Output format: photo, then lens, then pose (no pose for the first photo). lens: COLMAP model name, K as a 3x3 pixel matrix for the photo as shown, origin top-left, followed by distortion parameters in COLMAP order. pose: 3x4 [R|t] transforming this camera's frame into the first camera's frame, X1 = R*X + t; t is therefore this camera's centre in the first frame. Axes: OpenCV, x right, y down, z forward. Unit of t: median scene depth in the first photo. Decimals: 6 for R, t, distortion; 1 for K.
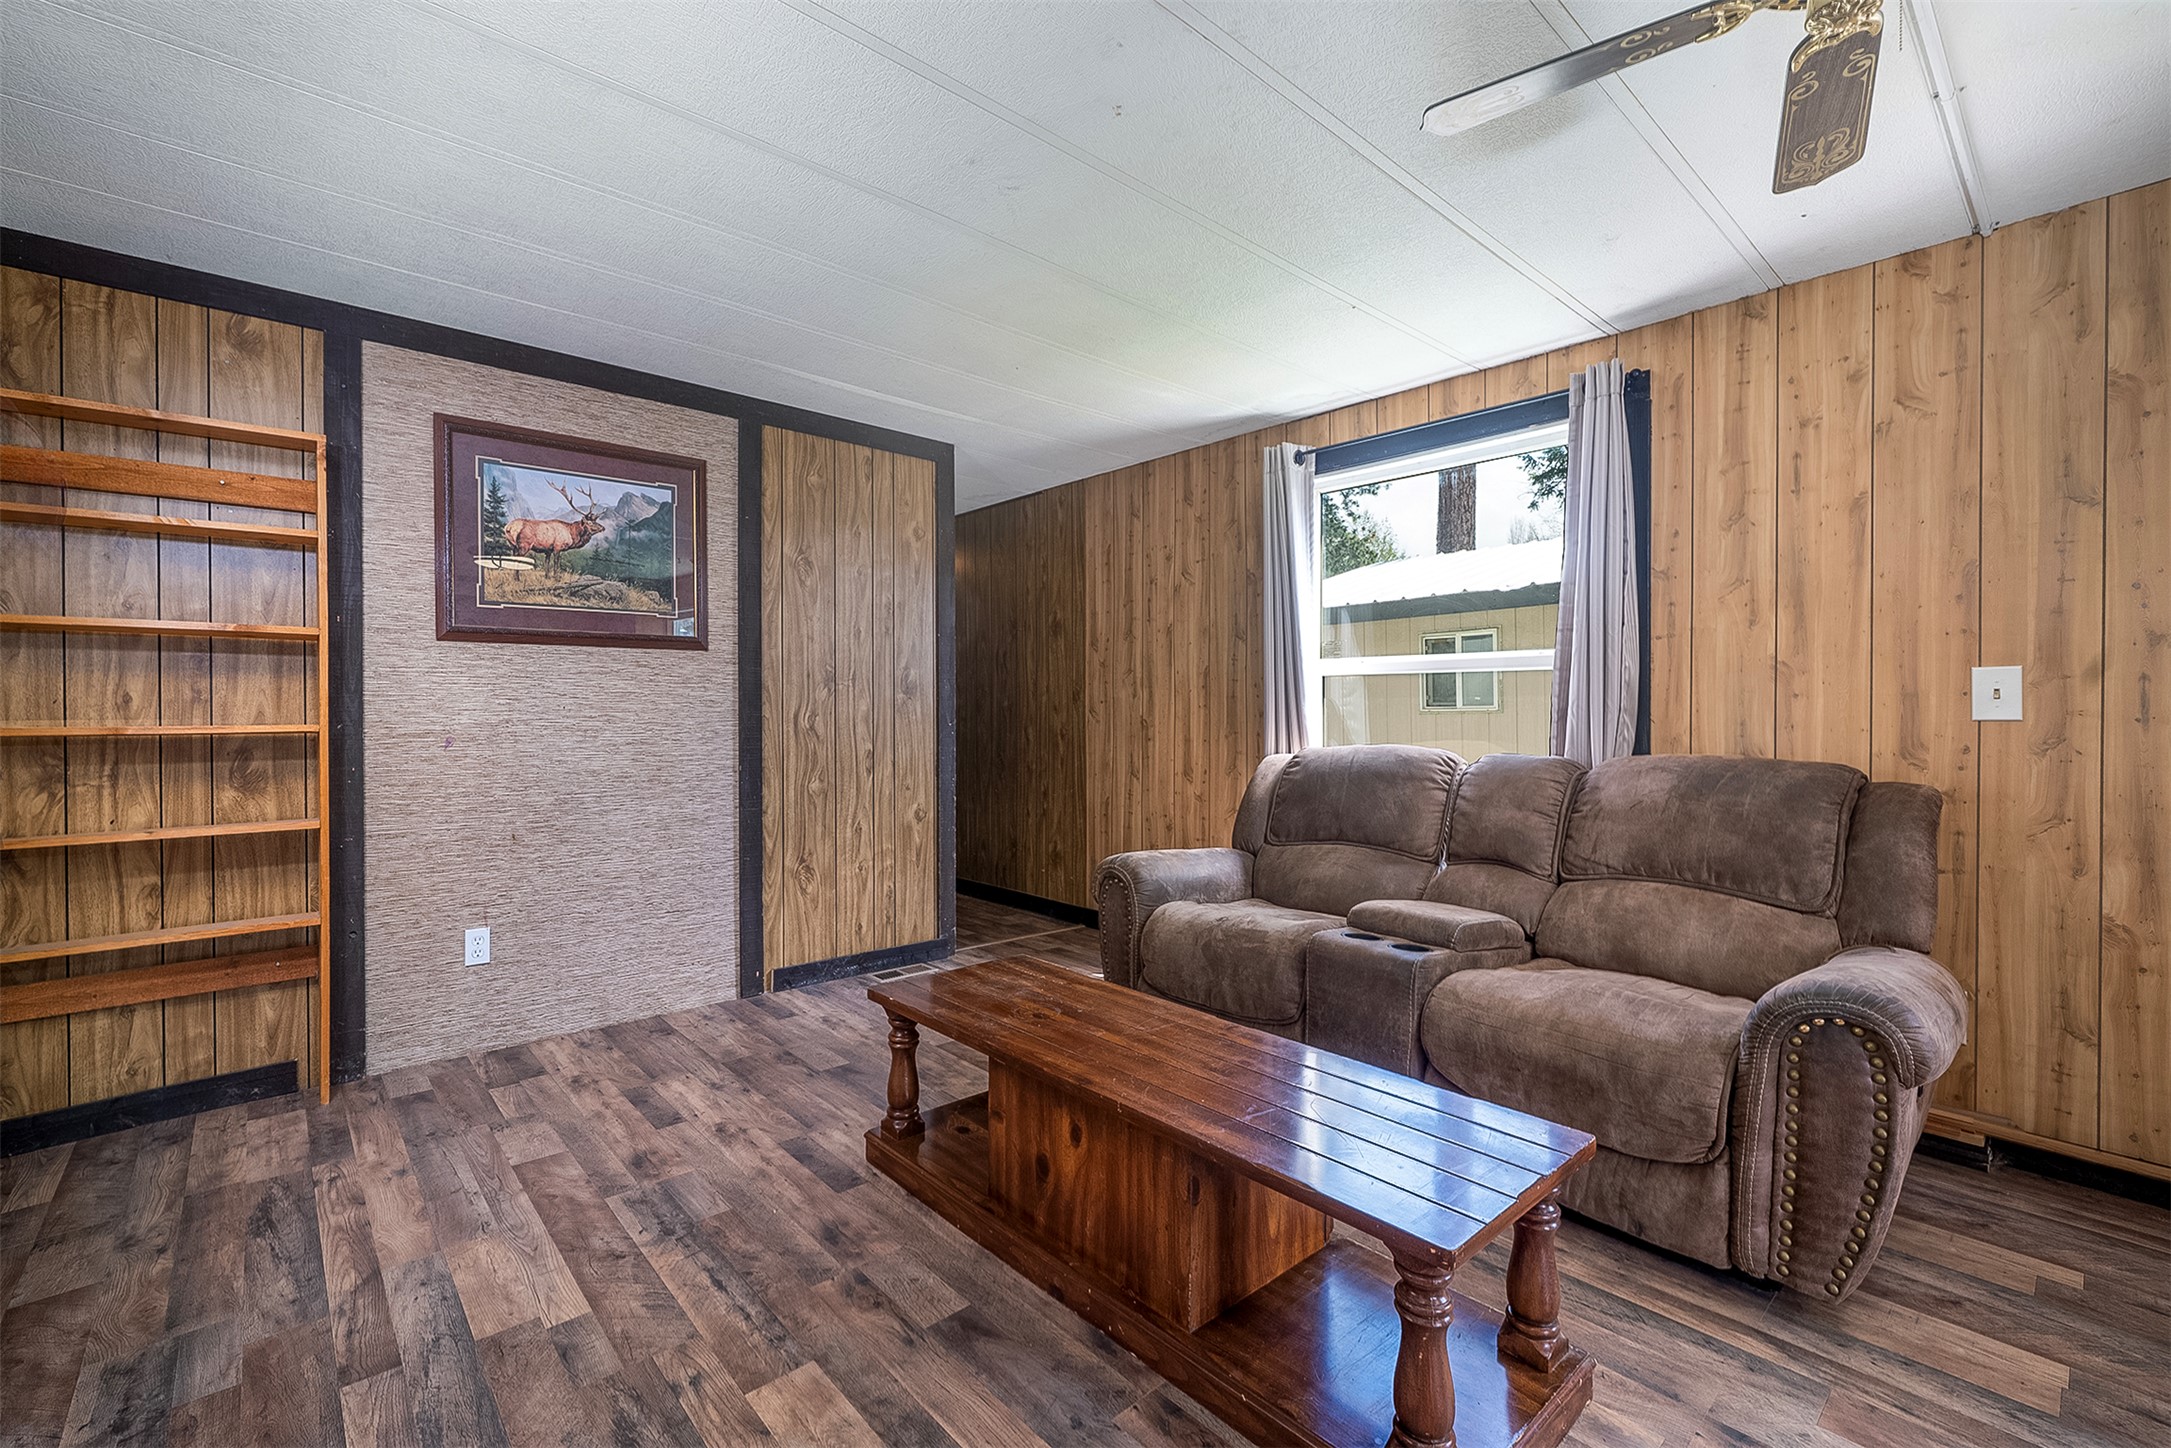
lens RADIAL K [[927.1, 0, 1081.2], [0, 927.1, 717.1], [0, 0, 1]] dist [-0.003132, -0.000341]
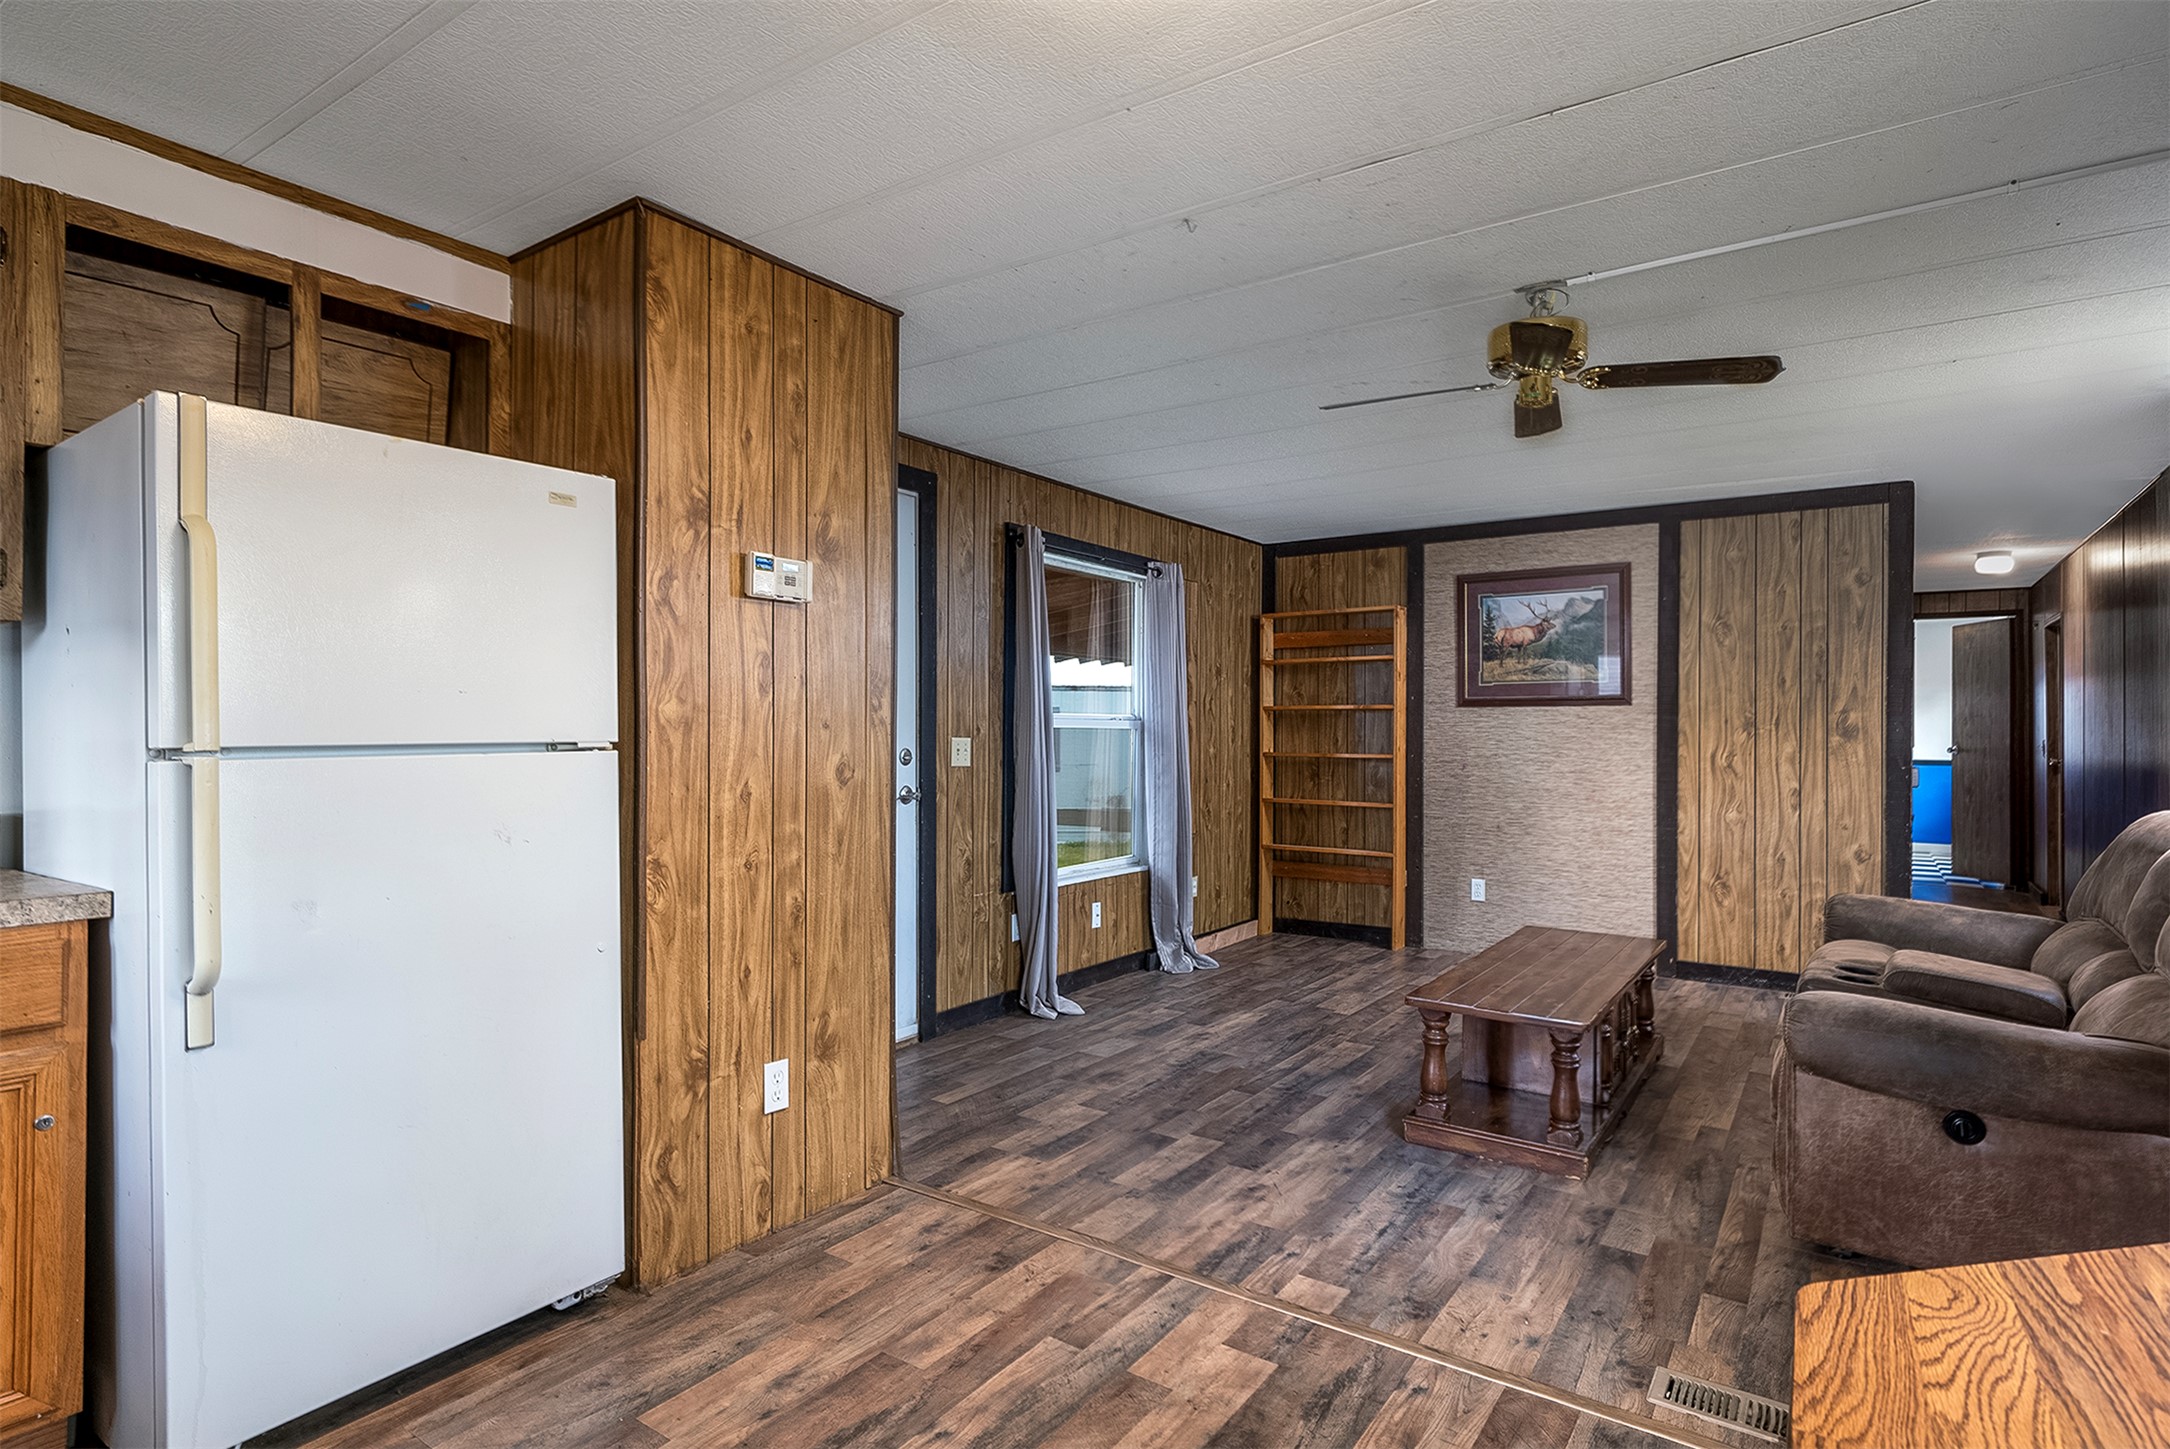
lens RADIAL K [[1134.1, 0, 1085.0], [0, 1134.1, 724.5], [0, 0, 1]] dist [-0.001215, 0.000873]
pose [[0.254146, -0.000893, -0.967165, 1.003719], [-0.013250, 0.999903, -0.004405, -0.026800], [0.967075, 0.013935, 0.254110, -0.175448]]
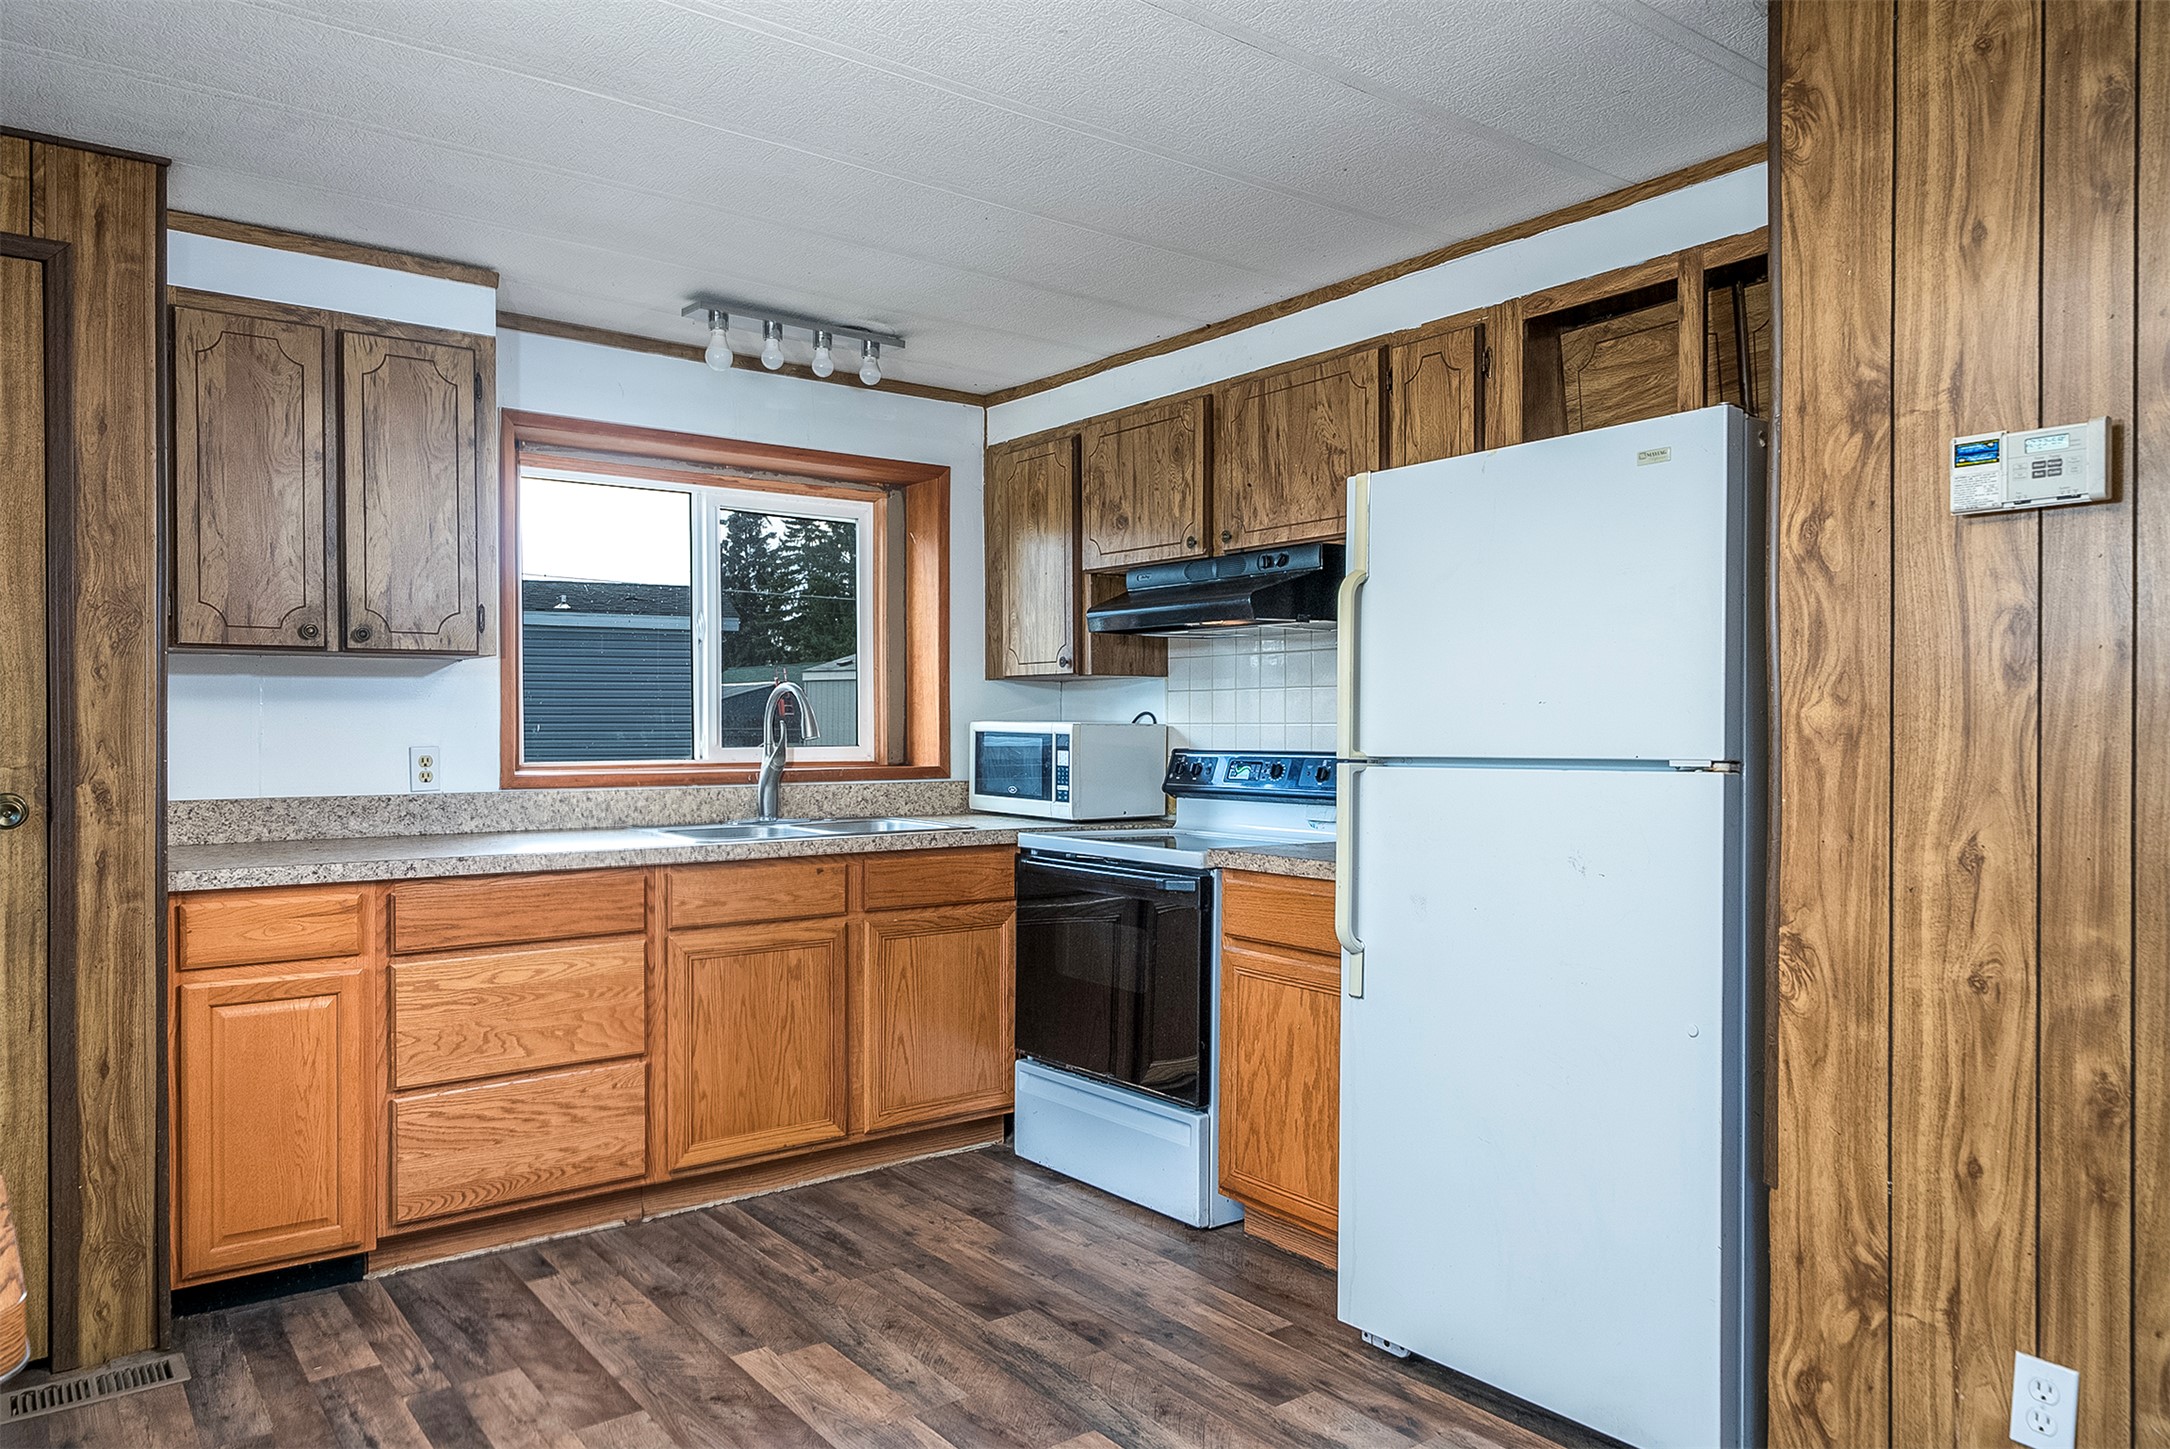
lens RADIAL K [[1445.2, 0, 1098.2], [0, 1445.2, 737.5], [0, 0, 1]] dist [0.002001, 0.001772]
pose [[-0.998357, -0.002507, 0.057249, 0.518227], [-0.001678, 0.999893, 0.014535, -0.034715], [-0.057280, 0.014415, -0.998254, 0.373070]]
